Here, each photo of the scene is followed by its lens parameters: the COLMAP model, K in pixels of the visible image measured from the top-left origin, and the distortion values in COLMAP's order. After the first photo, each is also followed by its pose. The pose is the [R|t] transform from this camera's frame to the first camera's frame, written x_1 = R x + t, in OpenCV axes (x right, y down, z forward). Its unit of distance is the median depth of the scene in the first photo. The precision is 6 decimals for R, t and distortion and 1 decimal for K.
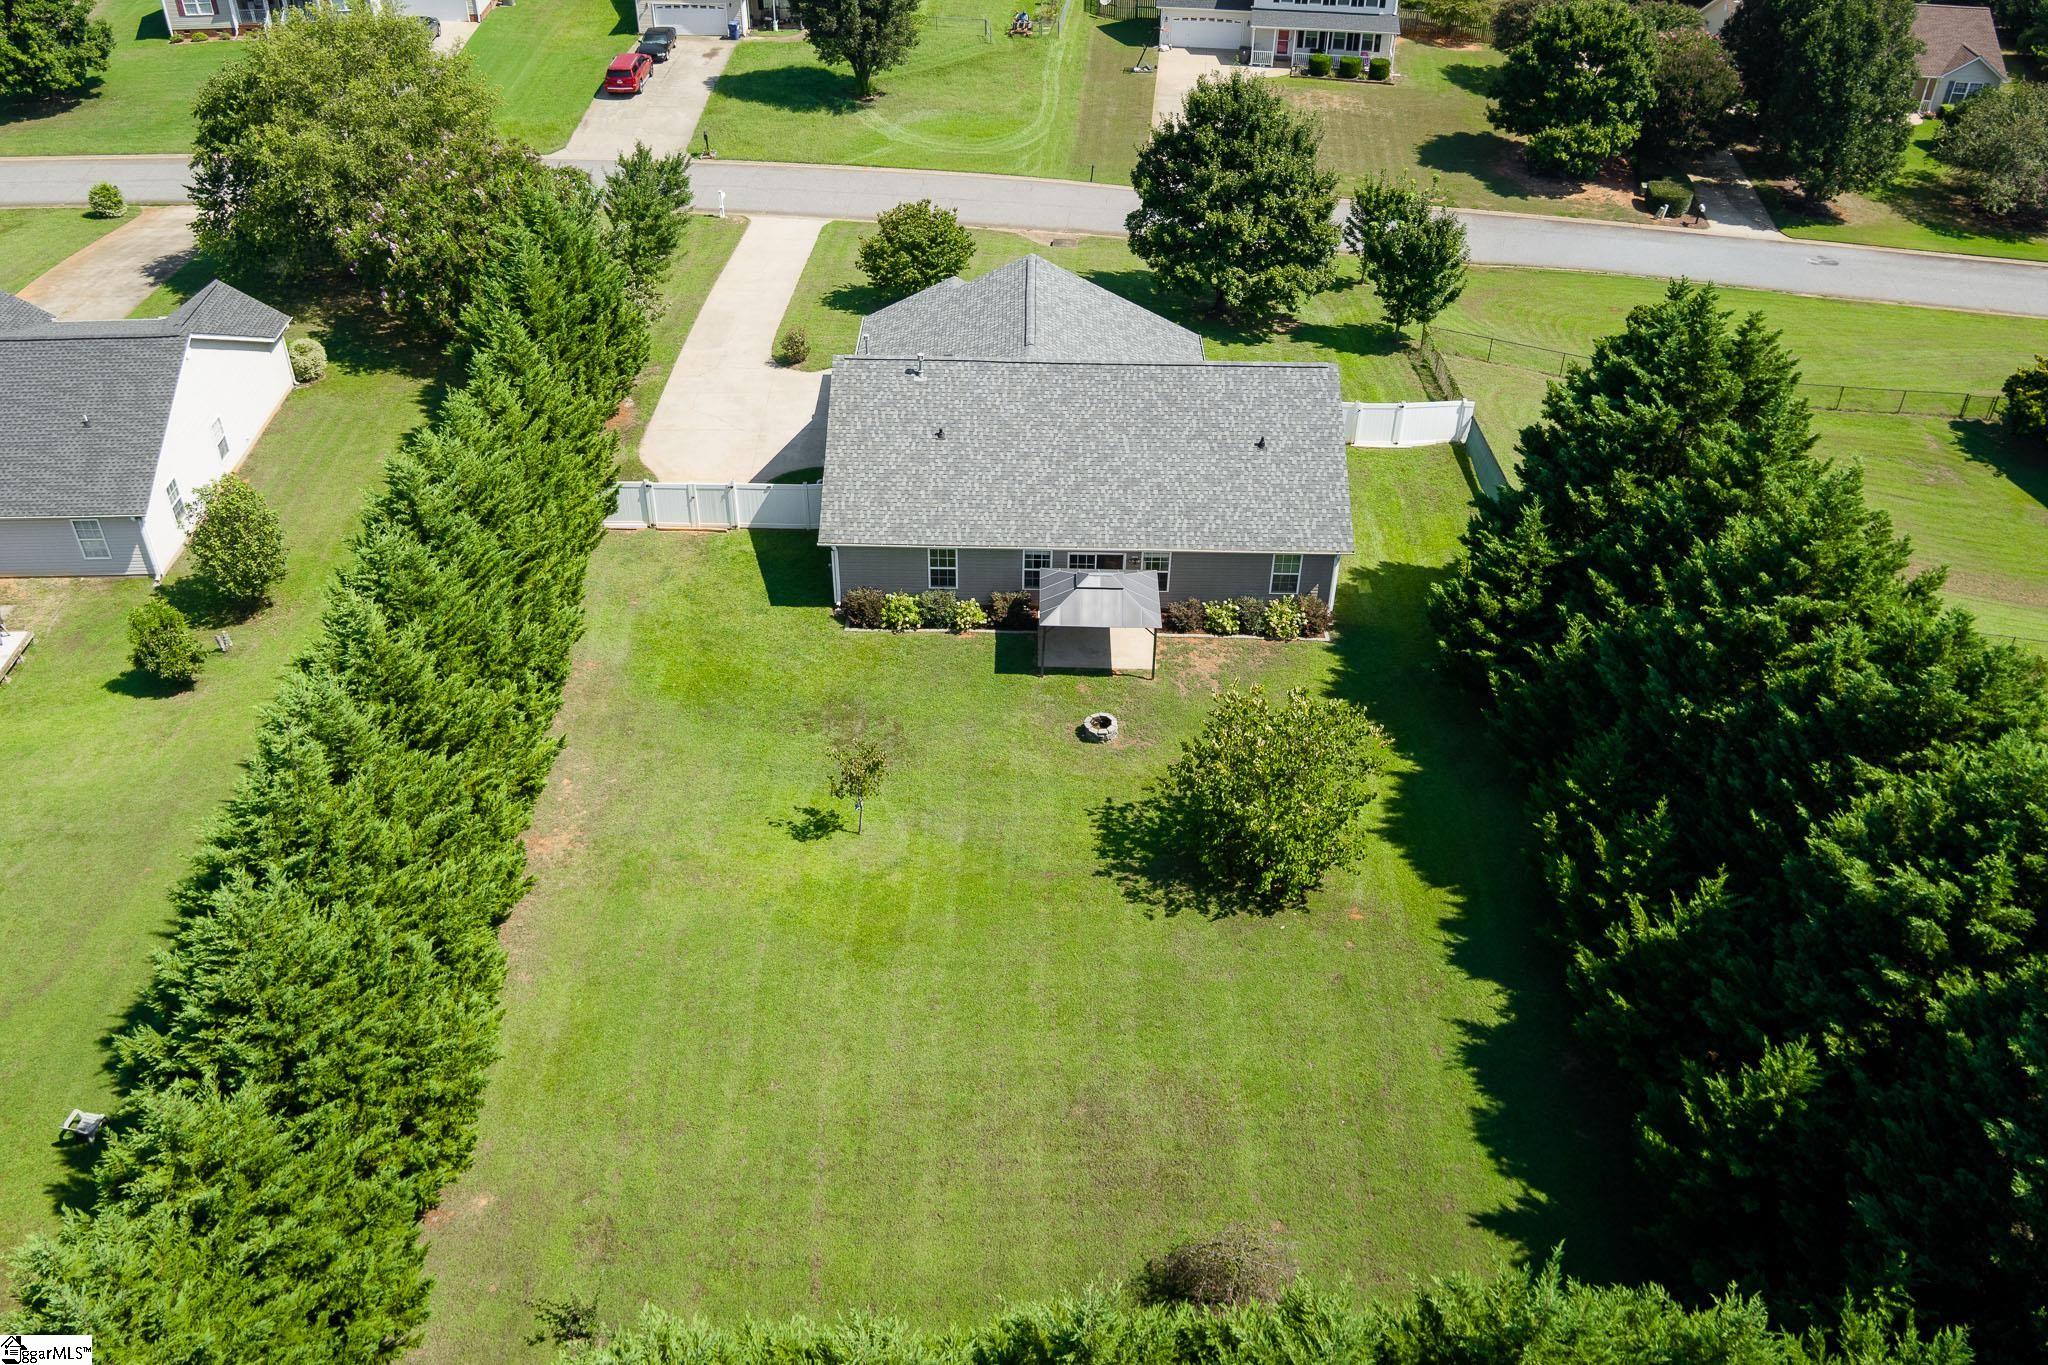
lens RADIAL K [[1642.8, 0, 1024.0], [0, 1642.8, 682.5], [0, 0, 1]] dist [-0.074067, 0.006499]
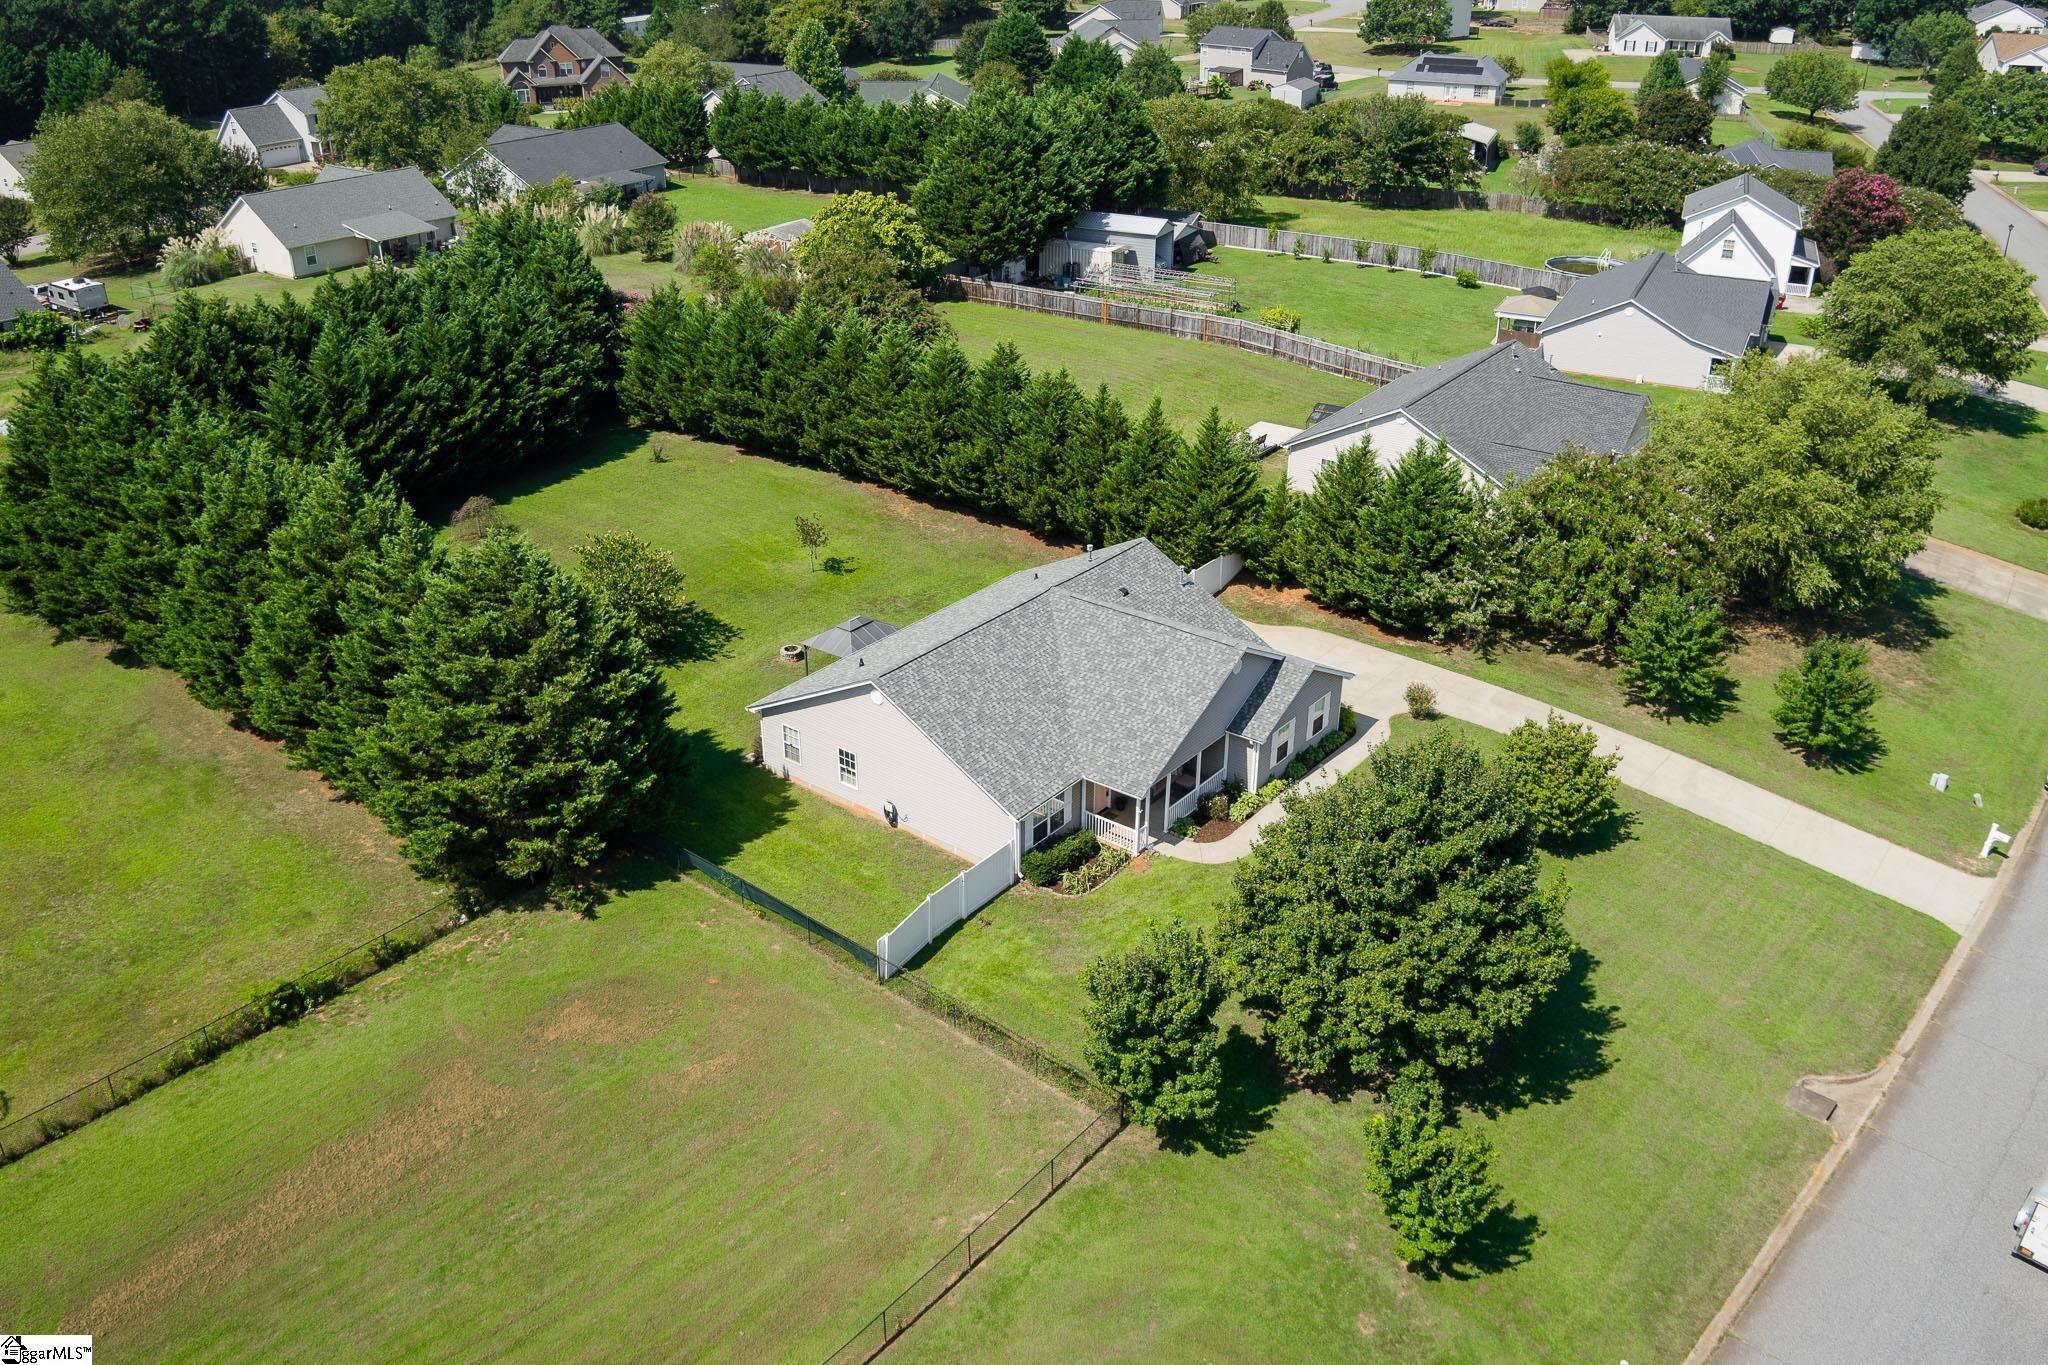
lens RADIAL K [[1642.8, 0, 1024.0], [0, 1642.8, 682.5], [0, 0, 1]] dist [-0.074067, 0.006499]
pose [[-0.612256, 0.354060, -0.706954, 1.079156], [-0.479103, 0.545147, 0.687950, -1.194540], [0.628970, 0.759905, -0.164139, 1.529835]]
